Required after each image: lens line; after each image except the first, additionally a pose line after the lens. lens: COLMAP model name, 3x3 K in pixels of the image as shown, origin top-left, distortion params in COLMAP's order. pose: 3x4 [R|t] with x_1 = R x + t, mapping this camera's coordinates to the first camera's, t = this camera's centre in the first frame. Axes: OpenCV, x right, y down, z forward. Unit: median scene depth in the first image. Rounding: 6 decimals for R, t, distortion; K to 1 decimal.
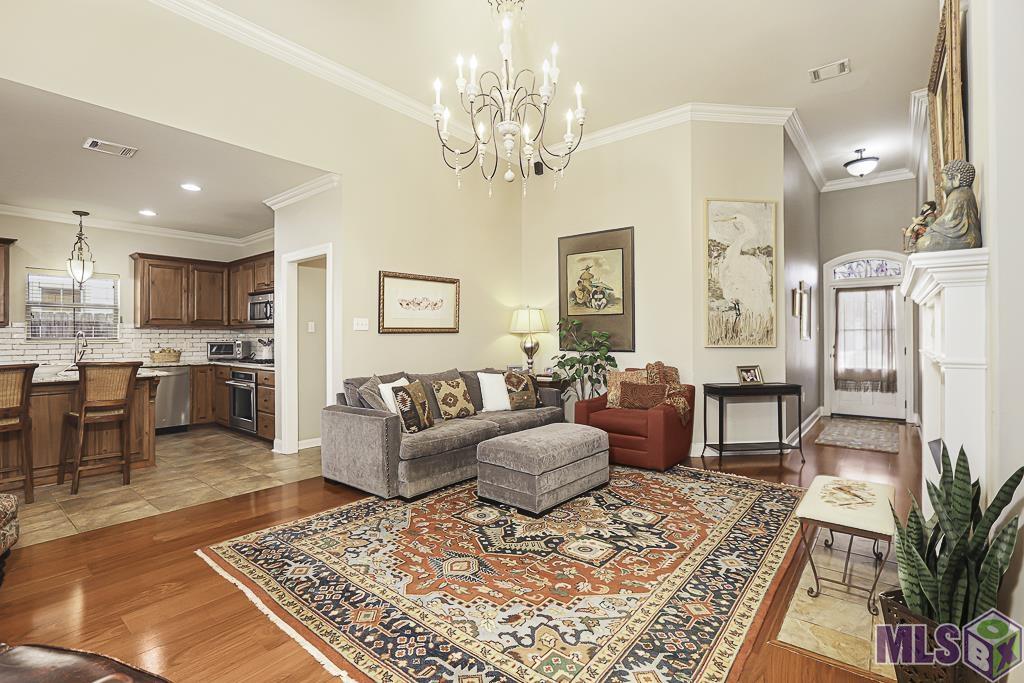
lens RADIAL K [[477.4, 0, 469.9], [0, 477.4, 334.7], [0, 0, 1]] dist [-0.050791, 0.042655]
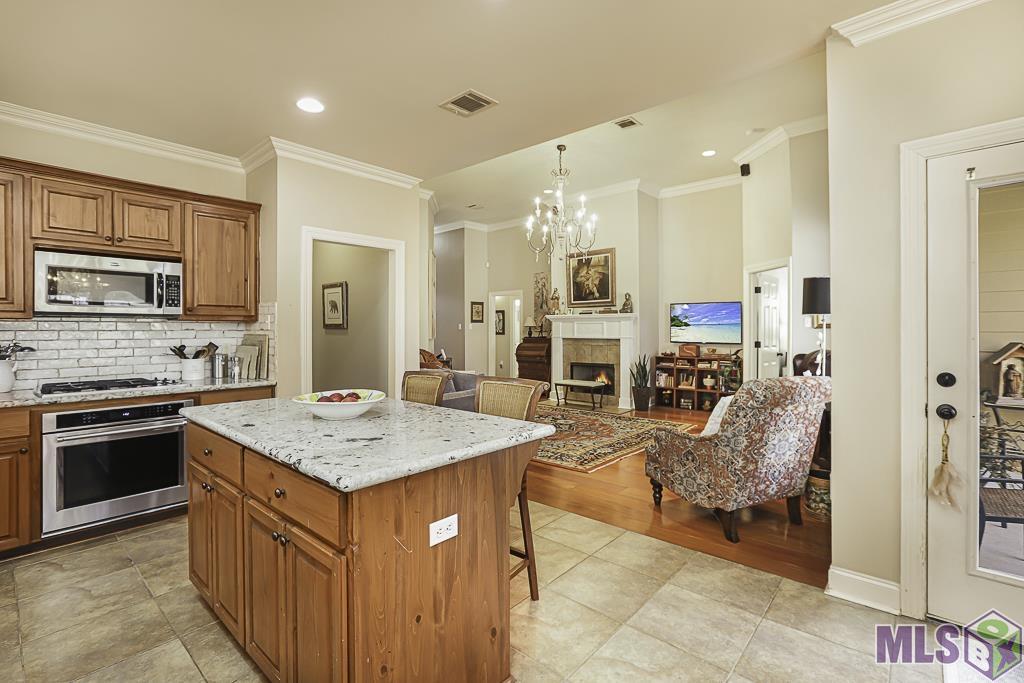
lens RADIAL K [[477.6, 0, 508.2], [0, 477.6, 328.6], [0, 0, 1]] dist [-0.053062, 0.021229]
pose [[-0.004021, 0.008705, 0.999954, -1.963275], [-0.002211, 0.999960, -0.008714, -0.004338], [-0.999989, -0.002246, -0.004002, 1.158114]]
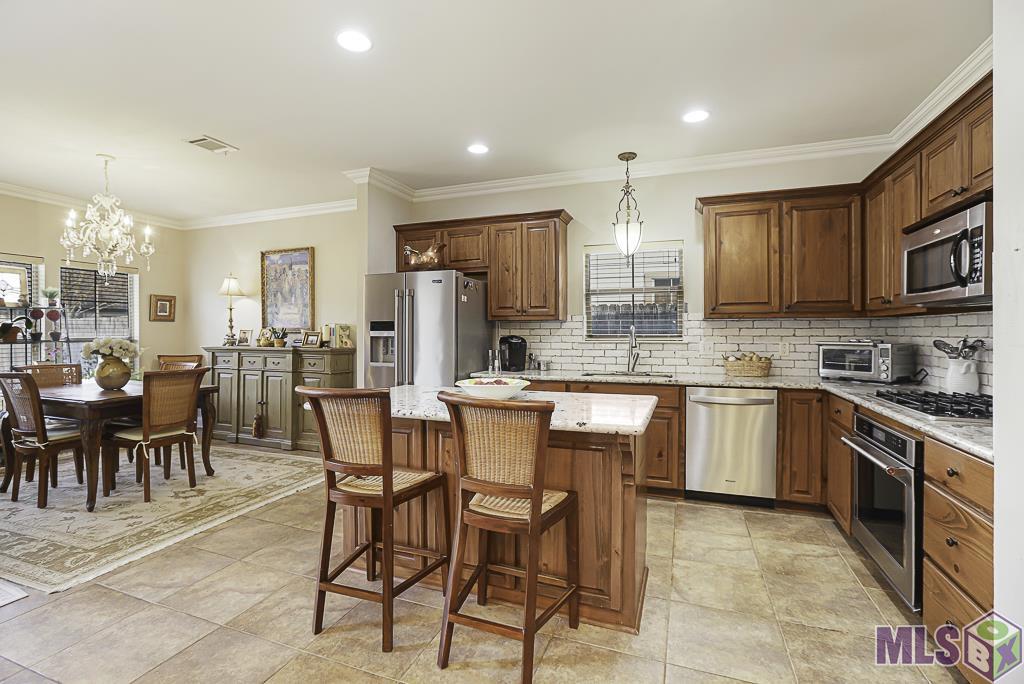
lens RADIAL K [[467.0, 0, 514.3], [0, 467.0, 334.7], [0, 0, 1]] dist [-0.051553, 0.019806]
pose [[0.373800, 0.010464, -0.927450, -0.481846], [0.002944, 0.999918, 0.012468, -0.004900], [0.927505, -0.007391, 0.373739, 1.133060]]
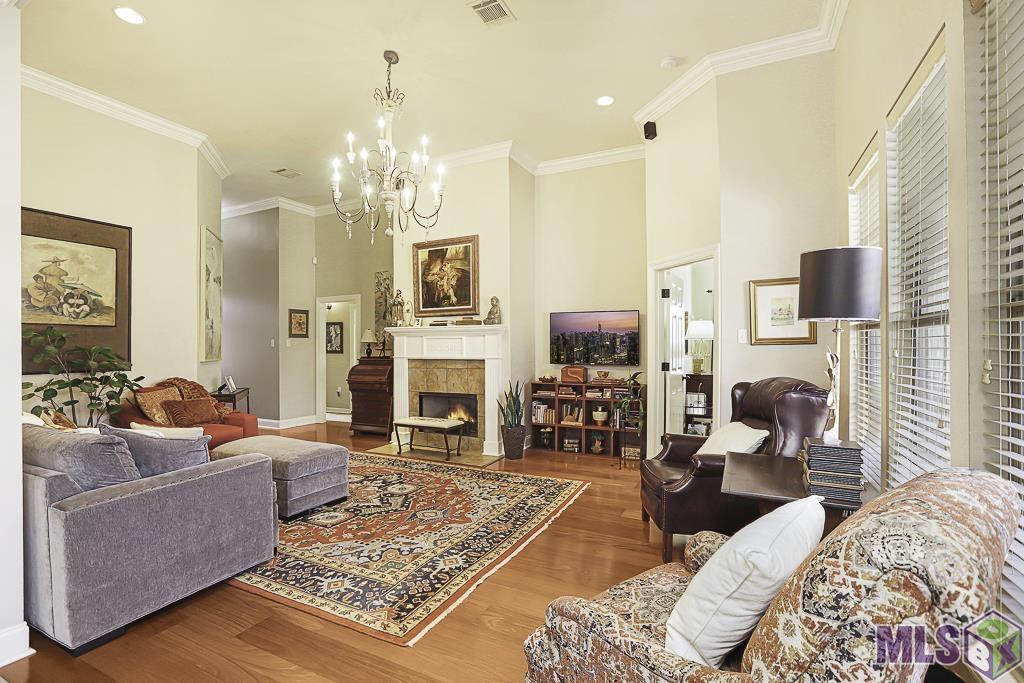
lens RADIAL K [[477.6, 0, 508.2], [0, 477.6, 328.6], [0, 0, 1]] dist [-0.053062, 0.021229]
pose [[-0.264700, 0.042855, 0.963378, -1.237817], [0.000921, 0.999023, -0.044188, -0.011952], [-0.964330, -0.010809, -0.264481, 0.953571]]
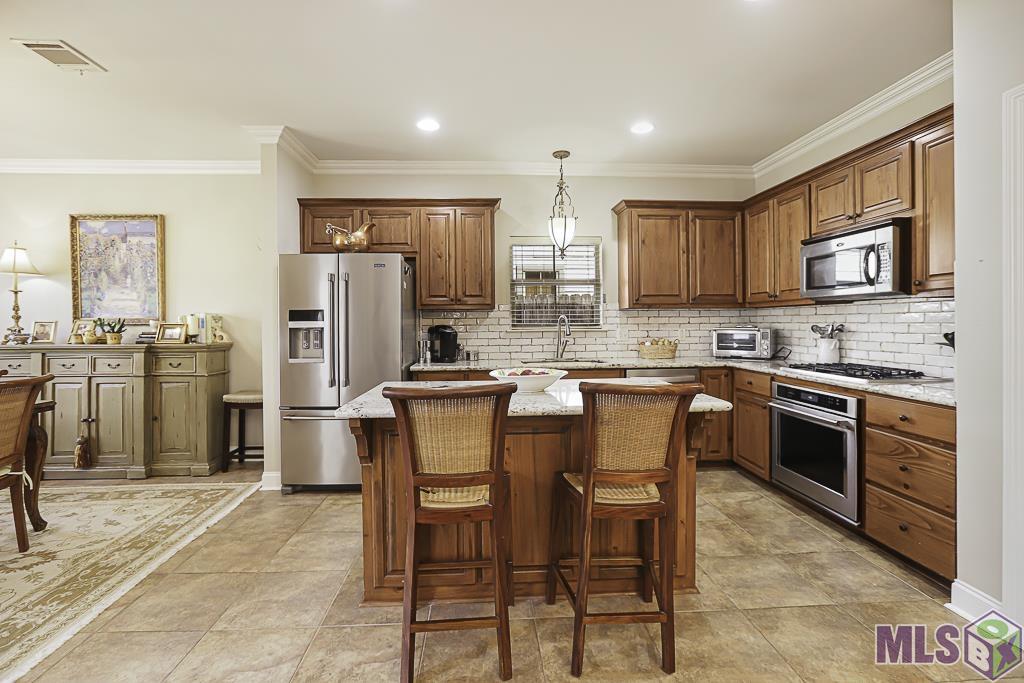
lens RADIAL K [[462.6, 0, 509.9], [0, 462.6, 325.1], [0, 0, 1]] dist [-0.040136, 0.011399]
pose [[0.716297, 0.004376, -0.697782, -0.735359], [0.007049, 0.999884, 0.013507, -0.002240], [0.697760, -0.014594, 0.716183, 0.817427]]
